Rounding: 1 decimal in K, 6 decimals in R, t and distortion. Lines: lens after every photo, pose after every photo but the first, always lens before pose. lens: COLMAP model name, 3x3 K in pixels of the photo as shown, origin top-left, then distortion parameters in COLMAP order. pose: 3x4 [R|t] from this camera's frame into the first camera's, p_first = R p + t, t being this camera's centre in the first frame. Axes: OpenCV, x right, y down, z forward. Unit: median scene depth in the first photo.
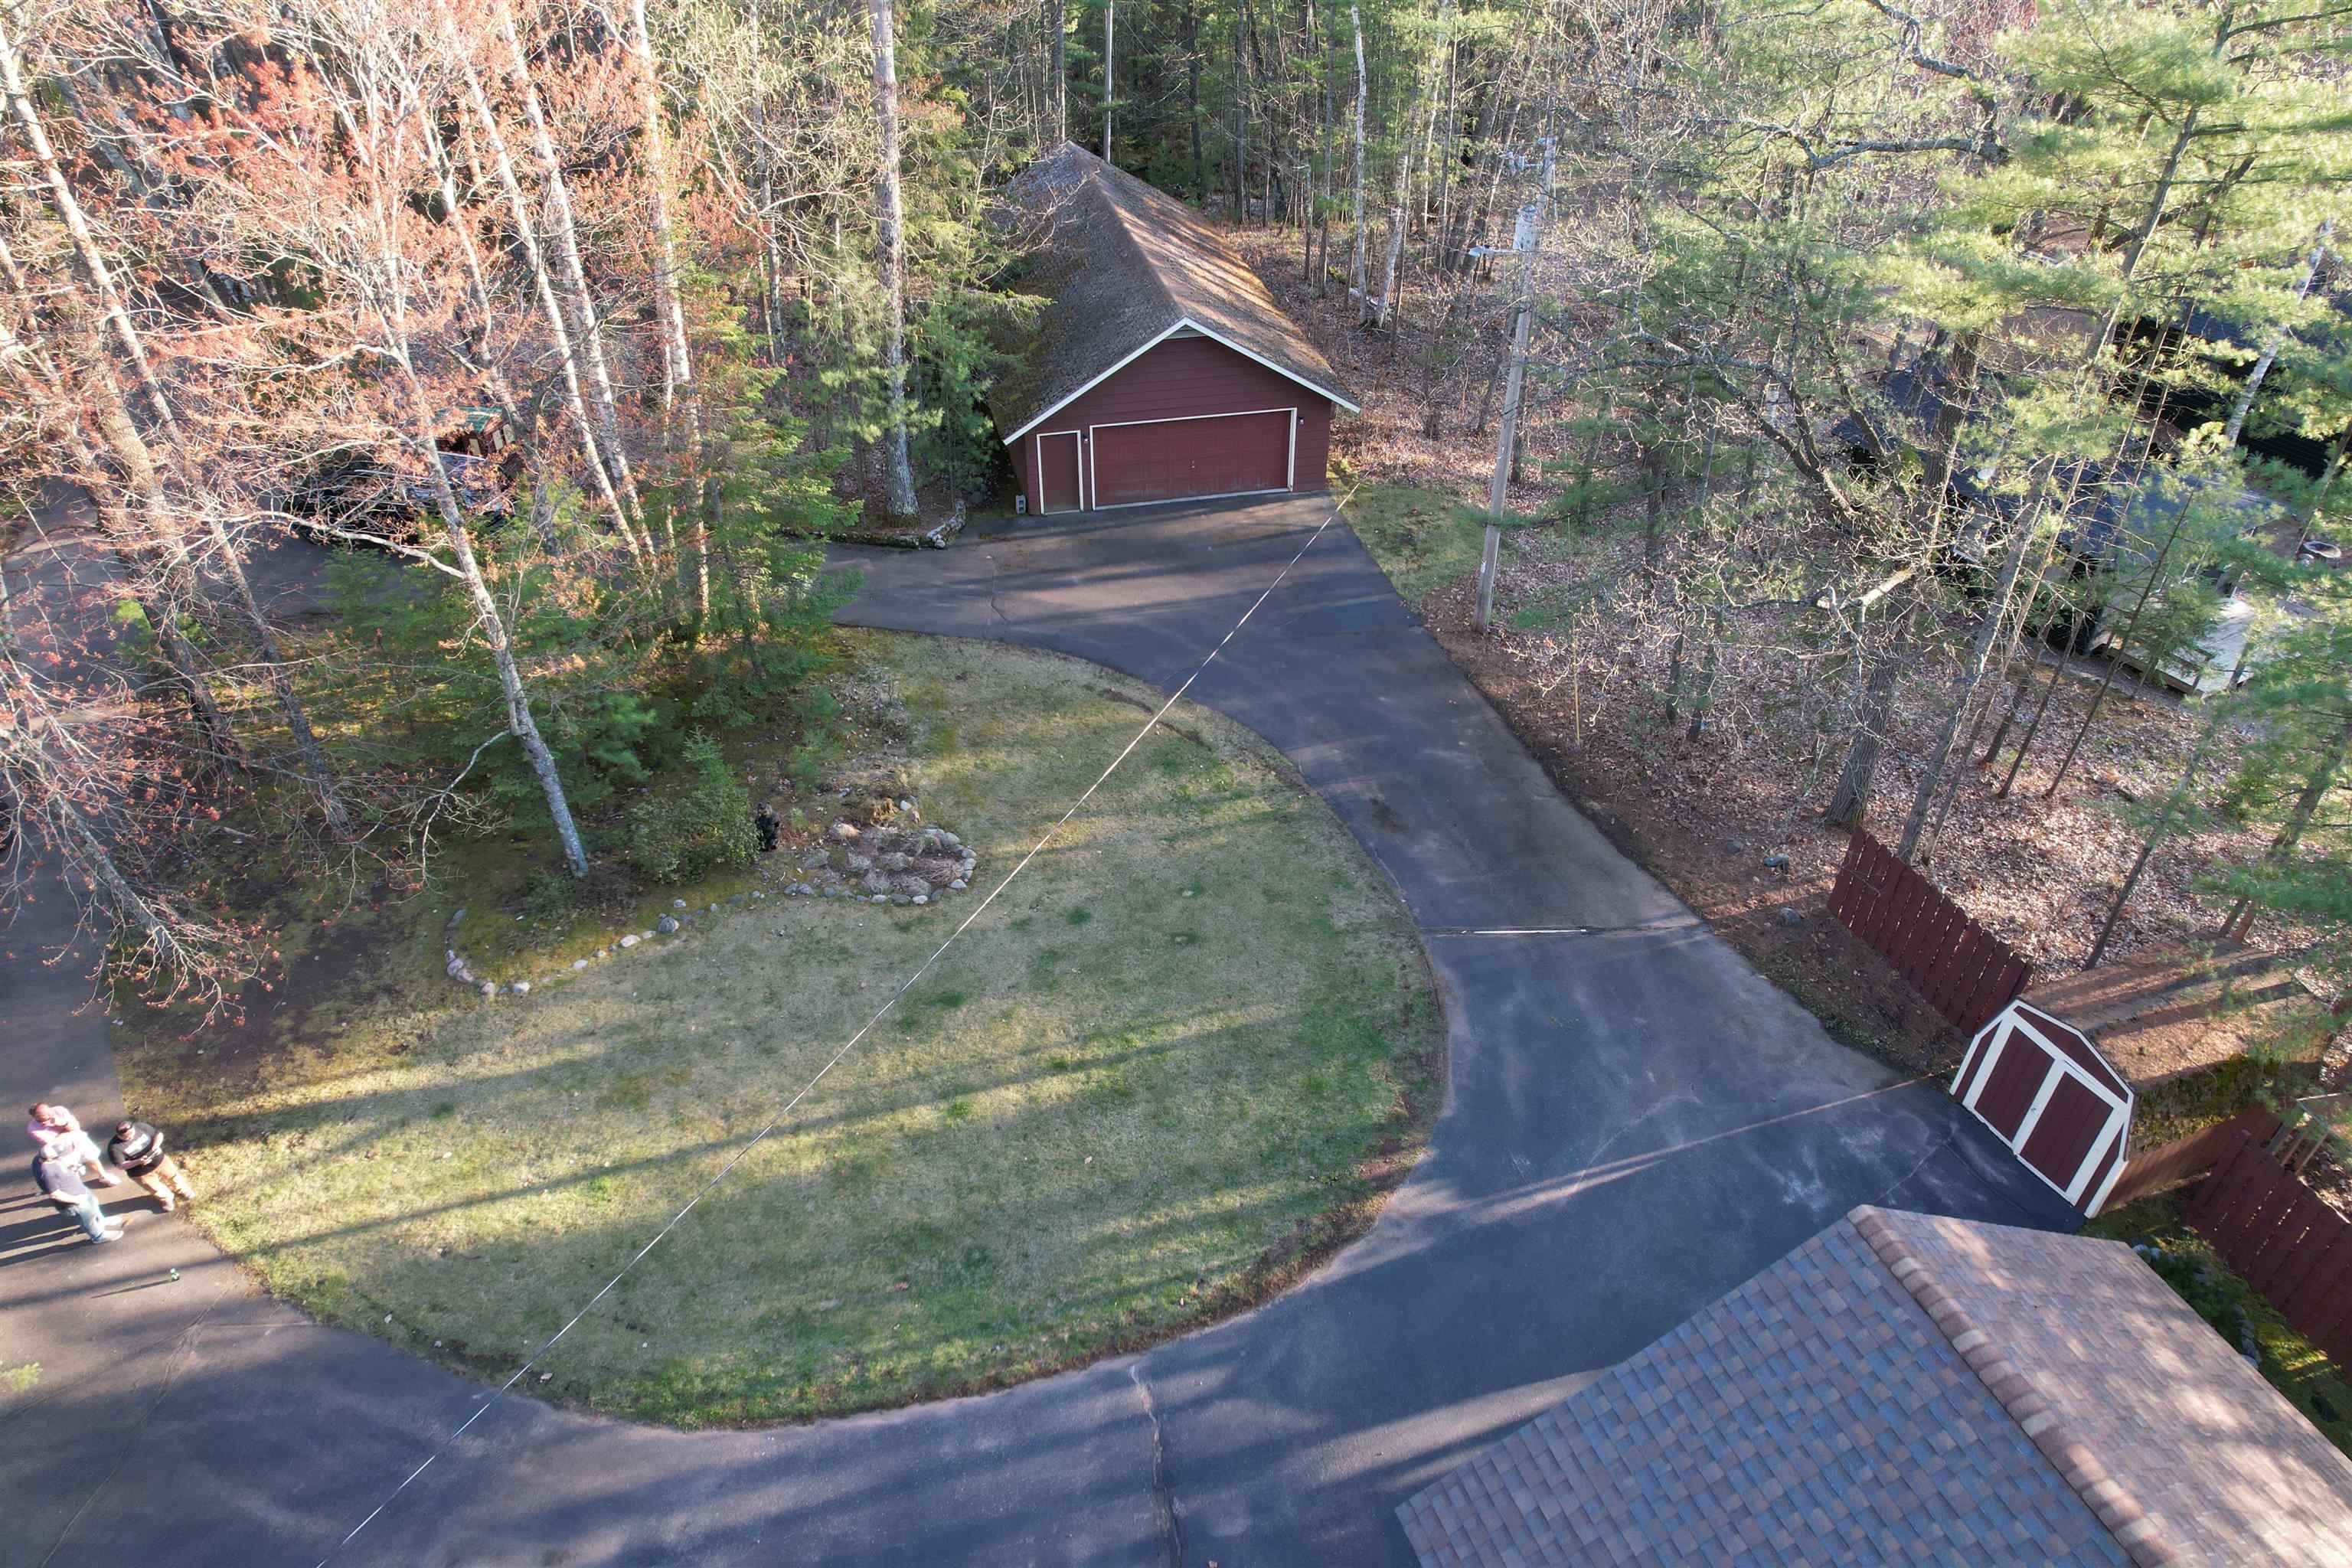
lens RADIAL K [[1480.5, 0, 1172.8], [0, 1480.5, 808.9], [0, 0, 1]] dist [-0.075257, 0.063781]
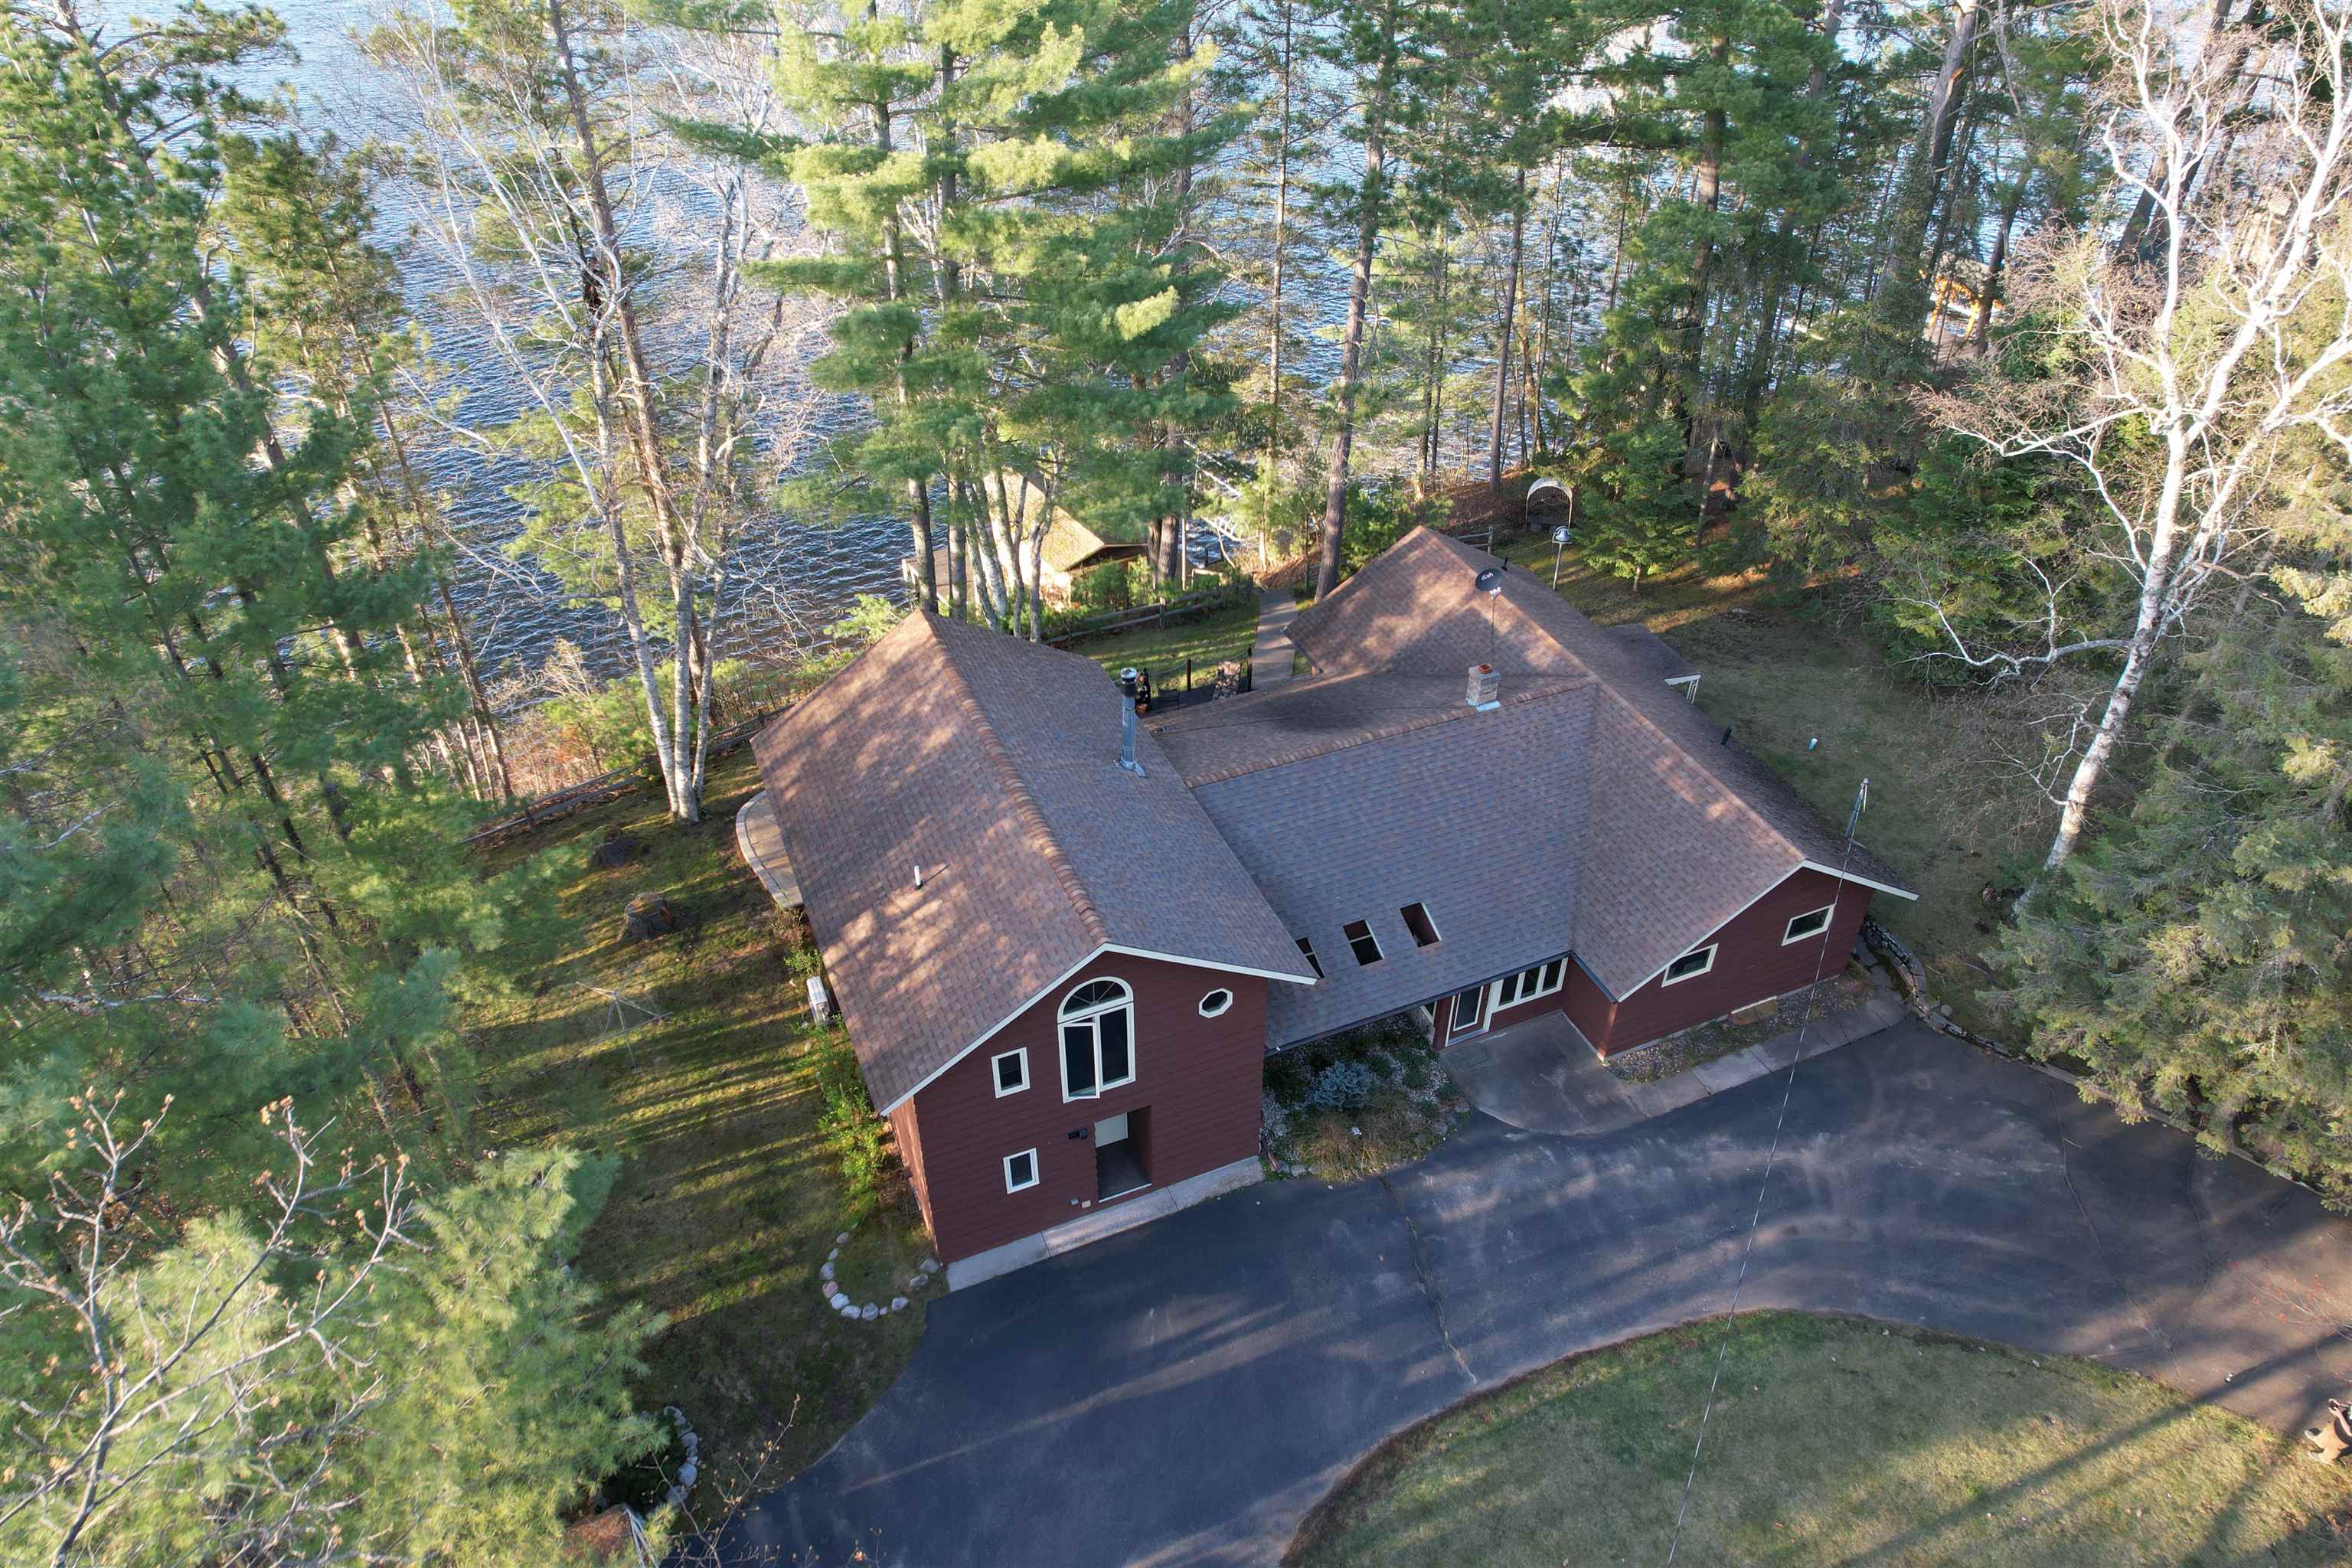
lens RADIAL K [[1479.3, 0, 1172.4], [0, 1479.3, 813.3], [0, 0, 1]] dist [-0.082961, 0.072131]
pose [[-0.997925, 0.038629, -0.051513, 0.192287], [-0.041072, 0.234241, 0.971311, -0.663885], [0.049587, 0.971411, -0.232169, 0.510155]]
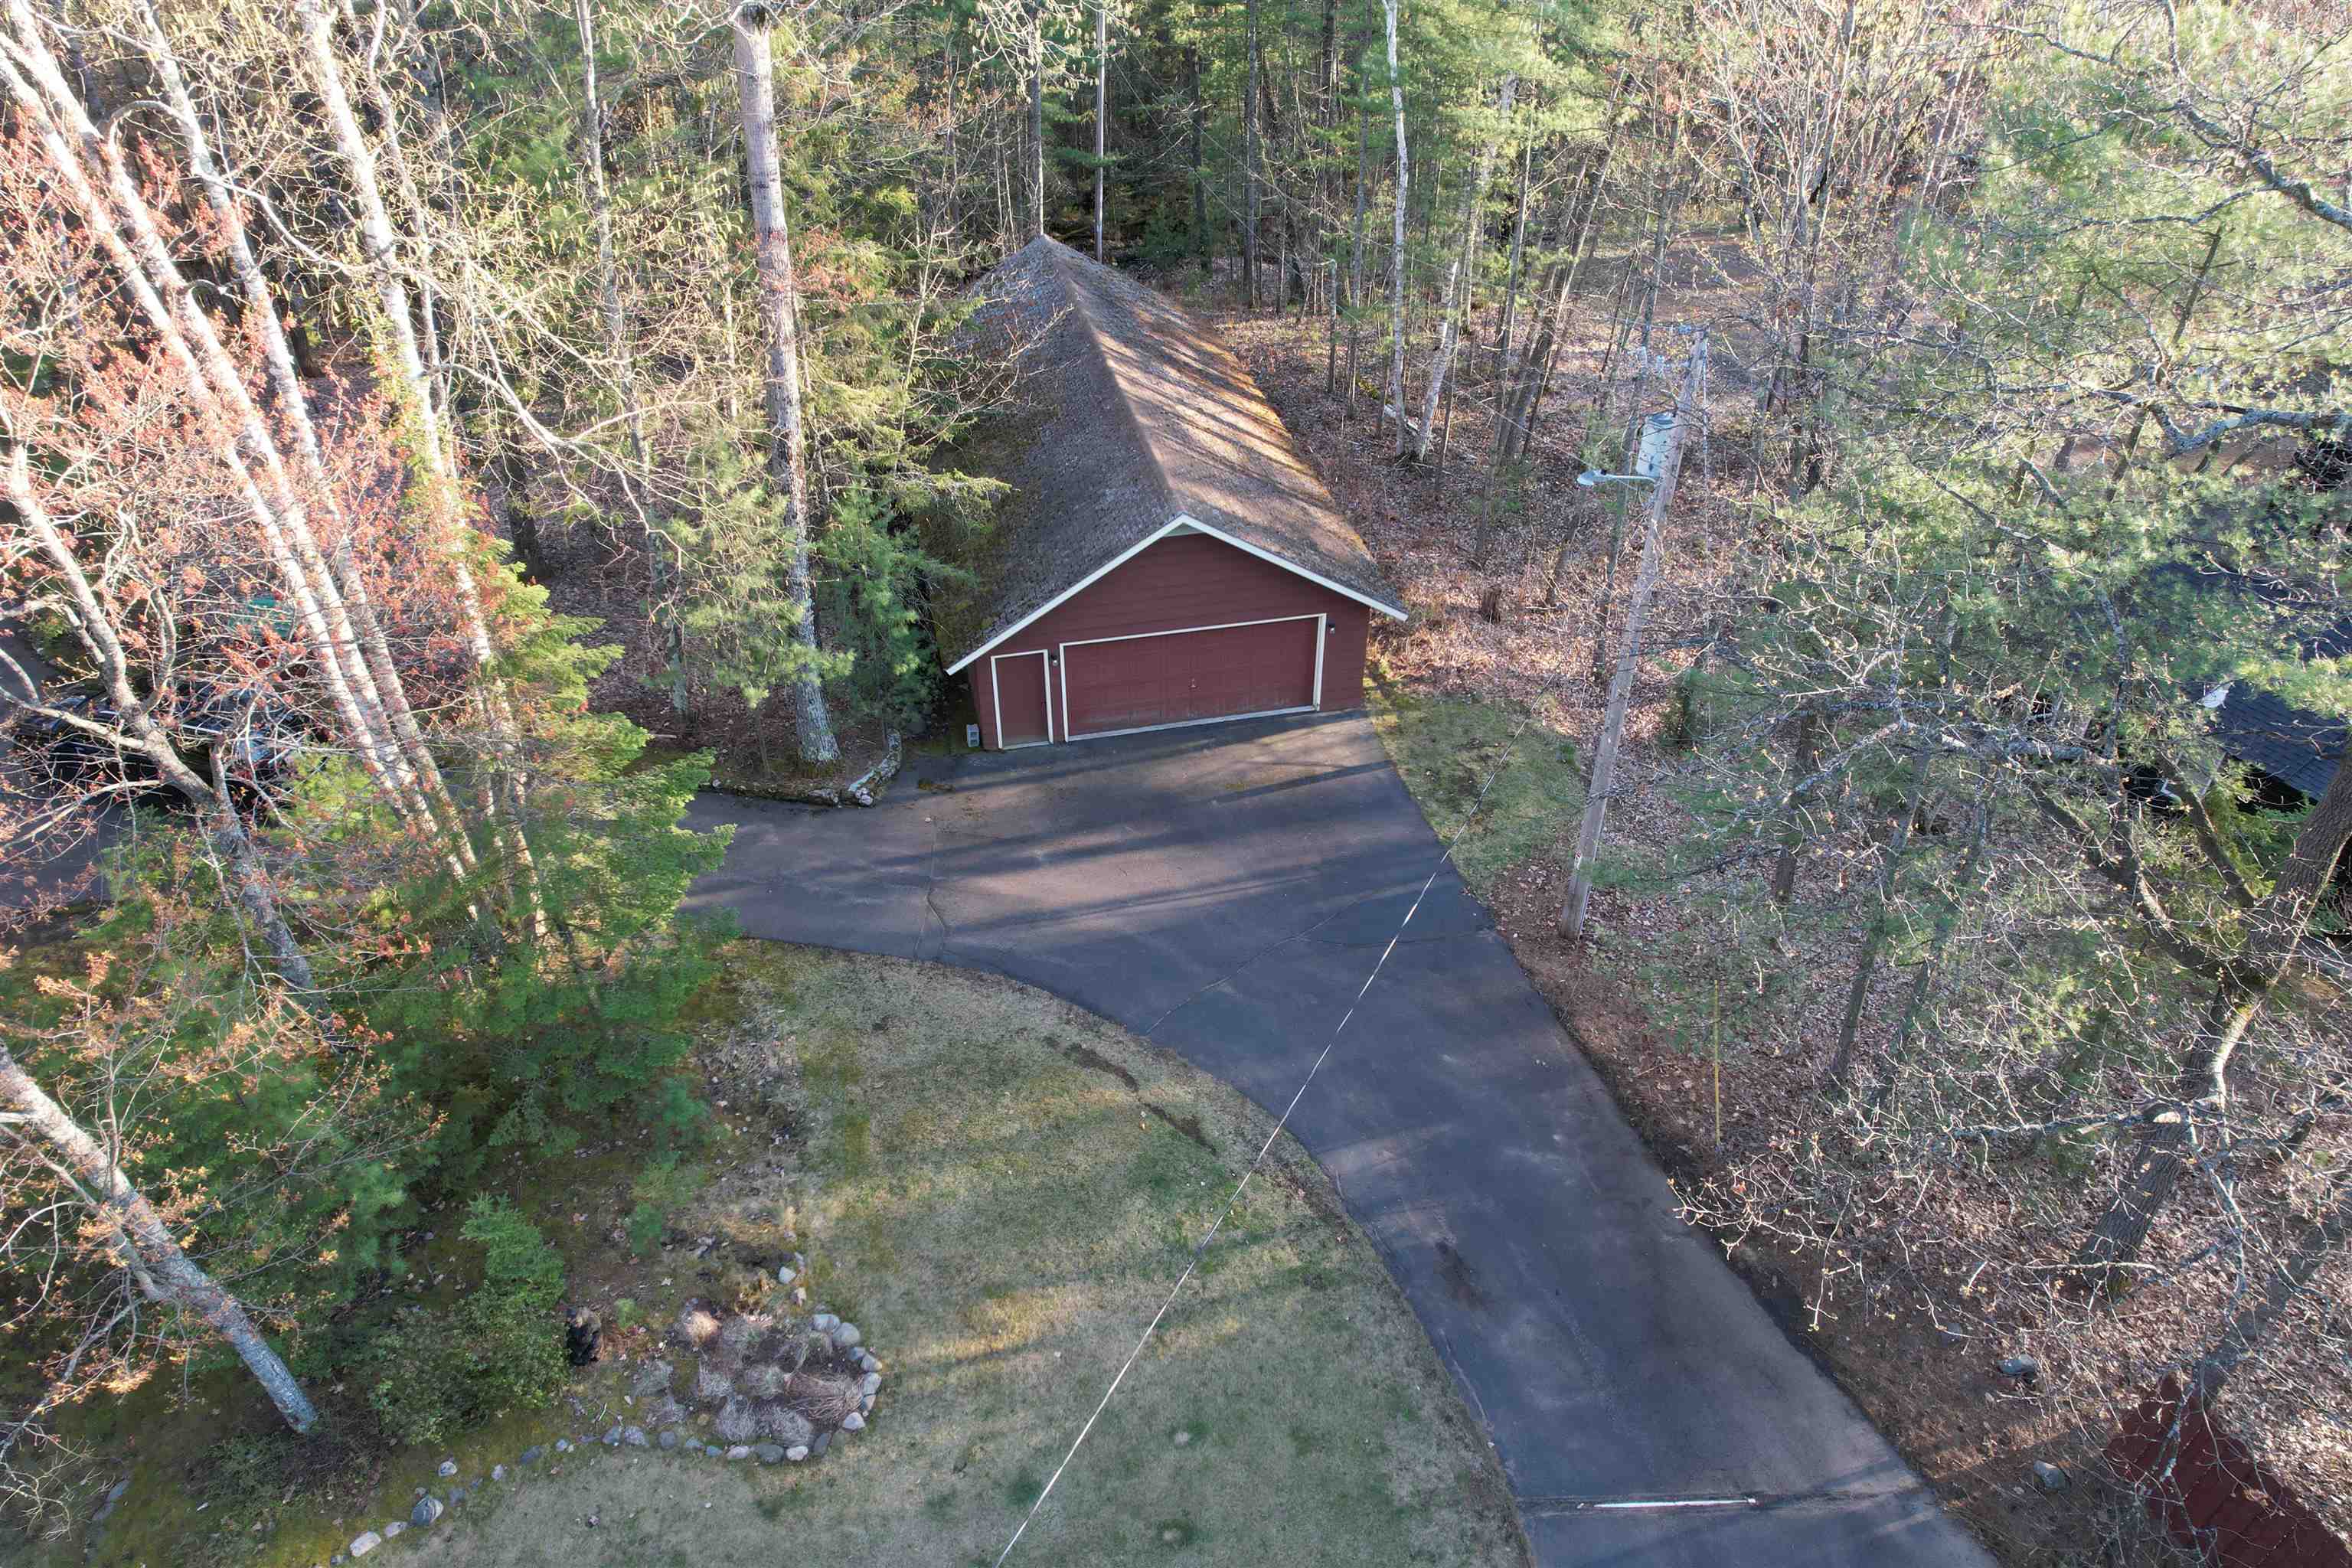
lens RADIAL K [[1477.8, 0, 1170.1], [0, 1477.8, 816.3], [0, 0, 1]] dist [-0.063775, 0.041016]
pose [[0.999992, 0.001837, -0.003544, 0.005286], [-0.001828, 0.999995, 0.002624, -0.200053], [0.003549, -0.002618, 0.999990, 0.262186]]
